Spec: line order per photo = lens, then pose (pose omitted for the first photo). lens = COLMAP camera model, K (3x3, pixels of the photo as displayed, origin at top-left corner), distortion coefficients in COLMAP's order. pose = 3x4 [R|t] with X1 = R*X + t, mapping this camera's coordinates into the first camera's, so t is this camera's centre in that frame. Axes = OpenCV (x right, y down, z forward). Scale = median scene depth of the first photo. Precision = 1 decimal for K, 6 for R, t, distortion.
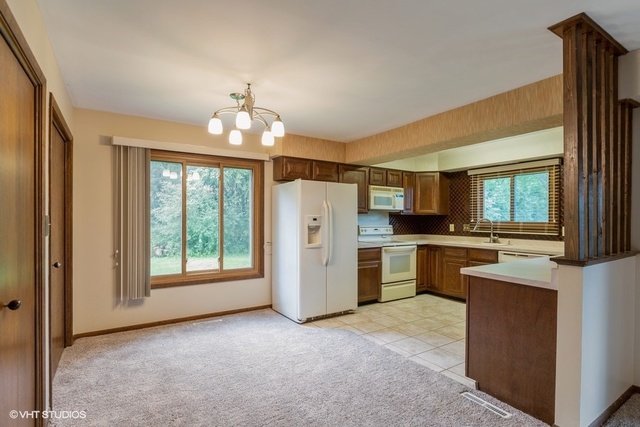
lens RADIAL K [[320.7, 0, 322.1], [0, 320.7, 219.1], [0, 0, 1]] dist [0.000683, -0.000007]
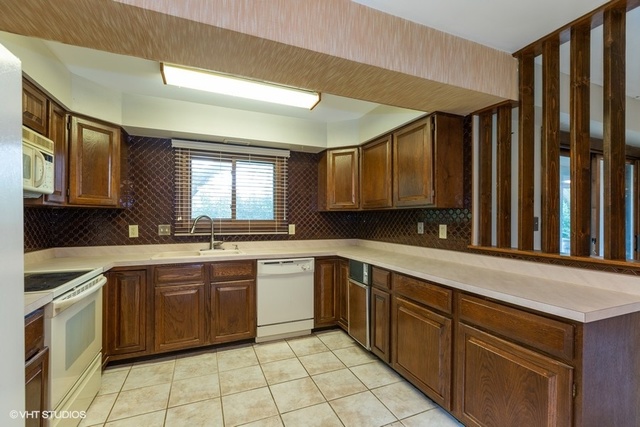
lens RADIAL K [[283.4, 0, 320.1], [0, 283.4, 214.9], [0, 0, 1]] dist [0.001473, 0.000964]
pose [[0.182934, 0.006839, 0.983101, -0.043303], [0.000599, 0.999975, -0.007068, 0.001438], [-0.983125, 0.001882, 0.182926, 0.645201]]
